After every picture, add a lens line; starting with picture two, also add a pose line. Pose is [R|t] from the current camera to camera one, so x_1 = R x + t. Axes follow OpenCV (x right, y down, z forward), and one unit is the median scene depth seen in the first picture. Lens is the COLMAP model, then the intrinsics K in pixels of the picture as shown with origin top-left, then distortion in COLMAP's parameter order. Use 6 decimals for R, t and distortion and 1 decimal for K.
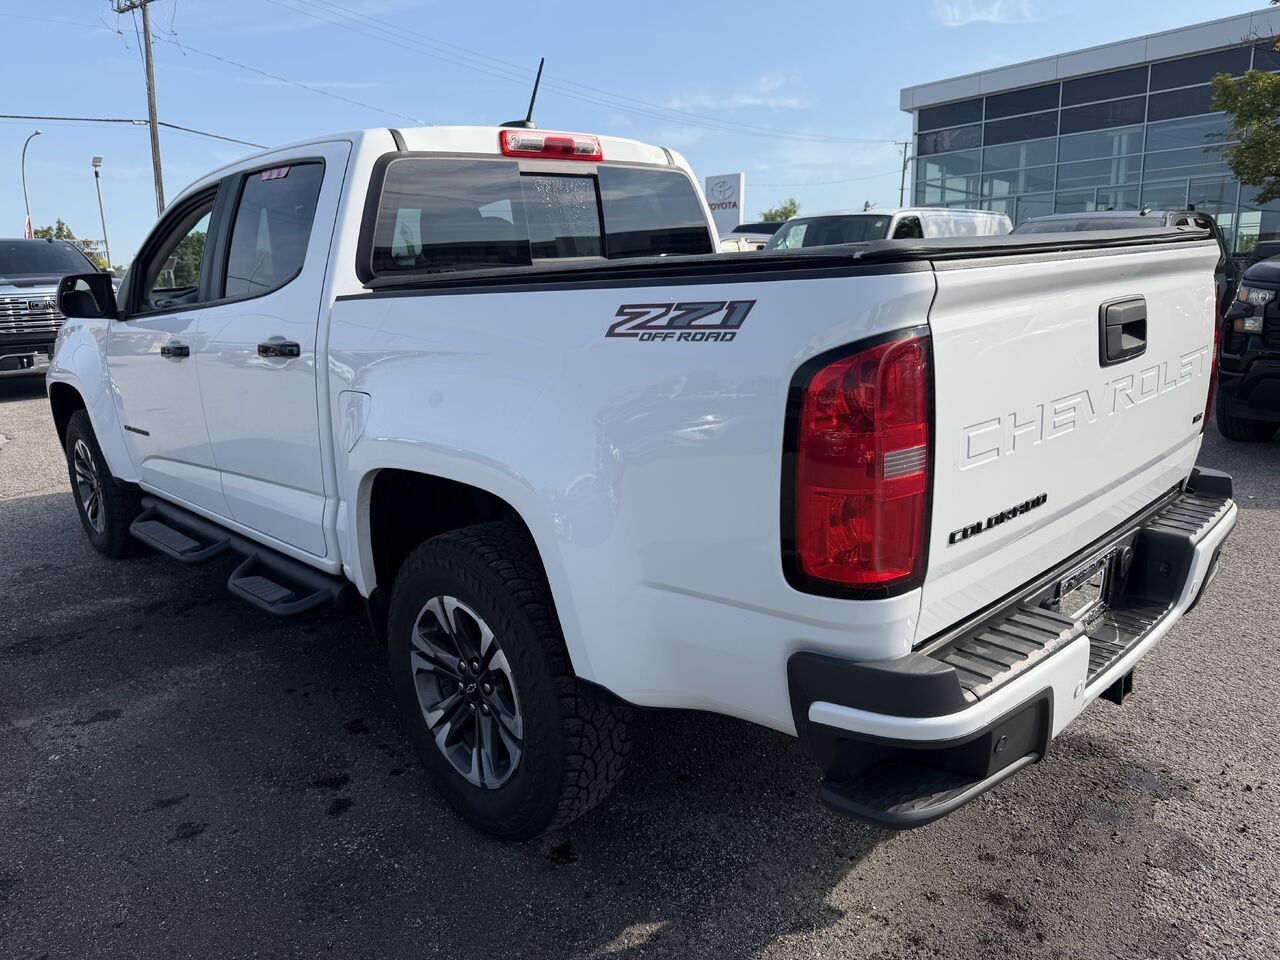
lens RADIAL K [[920.9, 0, 640.0], [0, 920.9, 480.0], [0, 0, 1]] dist [-0.003661, -0.004040]
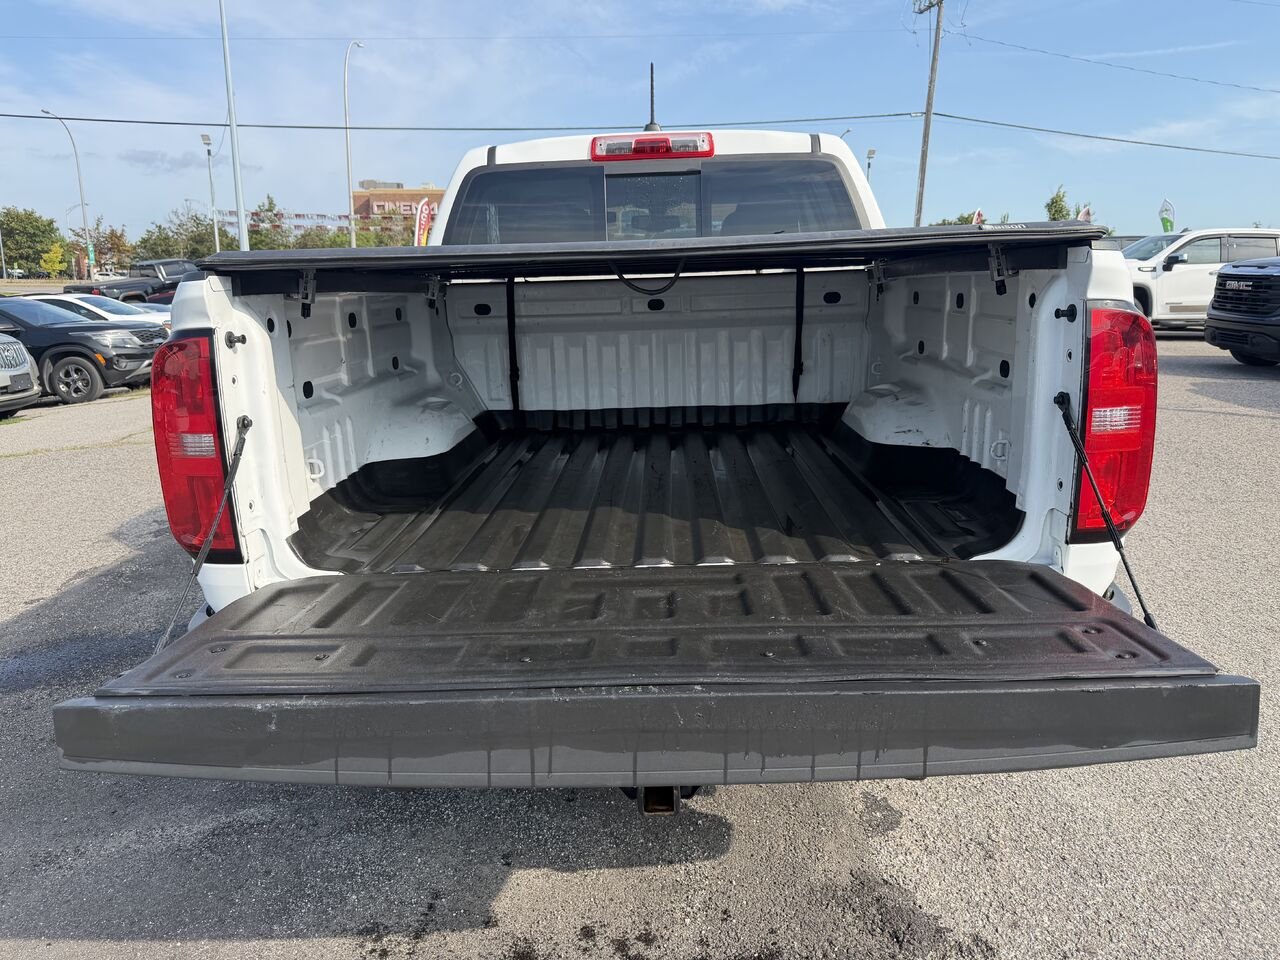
lens RADIAL K [[920.9, 0, 640.0], [0, 920.9, 480.0], [0, 0, 1]] dist [-0.003661, -0.004040]
pose [[0.697491, 0.177717, -0.694207, 0.059831], [-0.164455, 0.982601, 0.086313, -0.006862], [0.697468, 0.053963, 0.714582, 0.023045]]
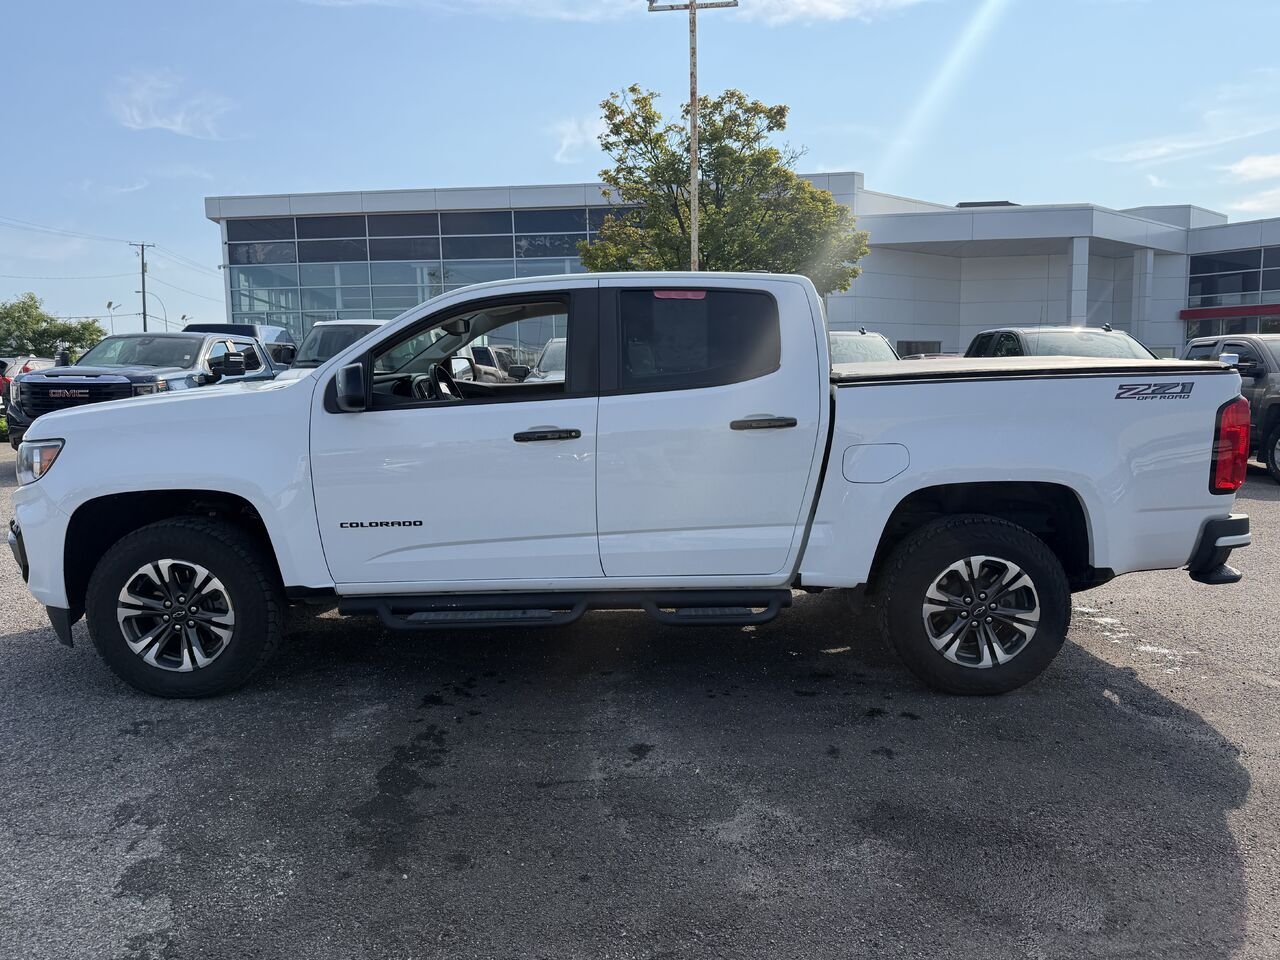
lens RADIAL K [[982.9, 0, 534.5], [0, 982.9, 509.1], [0, 0, 1]] dist [0.125646, -0.209814]
pose [[0.689367, -0.084314, 0.719489, -1.298123], [0.151849, 0.987957, -0.029717, -0.017753], [-0.708318, 0.129740, 0.693868, 0.174181]]
